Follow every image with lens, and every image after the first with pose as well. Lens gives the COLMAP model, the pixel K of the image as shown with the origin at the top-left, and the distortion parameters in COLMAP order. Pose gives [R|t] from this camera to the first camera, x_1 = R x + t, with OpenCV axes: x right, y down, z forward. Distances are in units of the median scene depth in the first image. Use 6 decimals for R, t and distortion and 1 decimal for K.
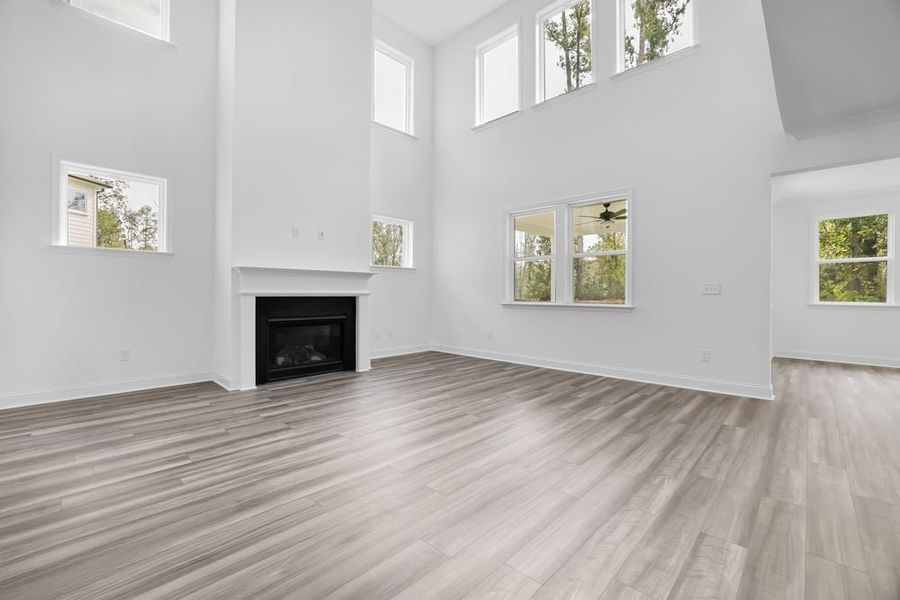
lens RADIAL K [[383.3, 0, 442.7], [0, 383.3, 296.6], [0, 0, 1]] dist [-0.026638, 0.000435]
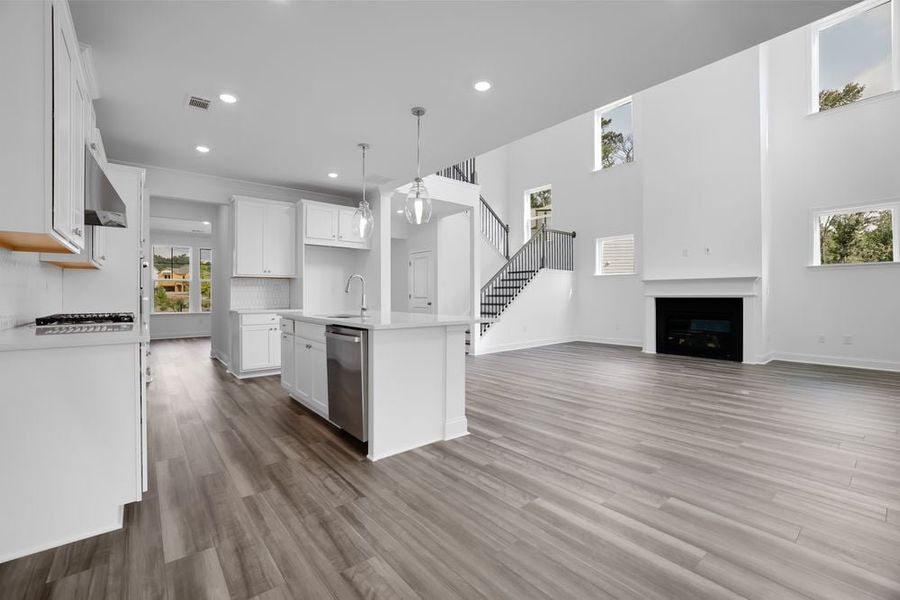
lens RADIAL K [[383.3, 0, 442.7], [0, 383.3, 296.6], [0, 0, 1]] dist [-0.026638, 0.000435]
pose [[-0.124106, -0.002339, -0.992266, 1.516739], [-0.004935, 0.999986, -0.001740, 0.003680], [0.992257, 0.004681, -0.124116, 0.364743]]
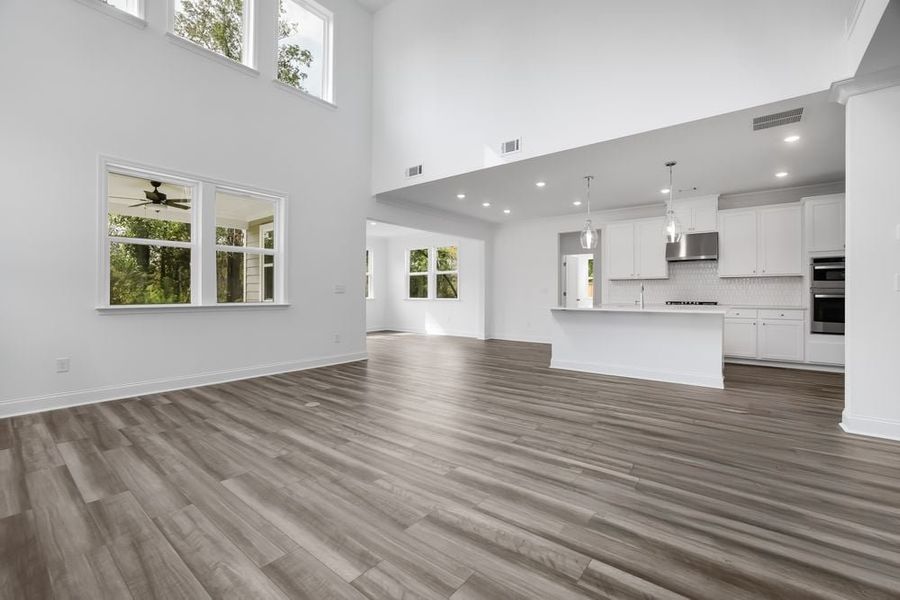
lens RADIAL K [[383.3, 0, 442.7], [0, 383.3, 296.6], [0, 0, 1]] dist [-0.026638, 0.000435]
pose [[-0.088631, -0.013361, 0.995975, -0.867434], [0.003217, 0.999901, 0.013700, -0.011784], [-0.996059, 0.004418, -0.088579, 0.890660]]
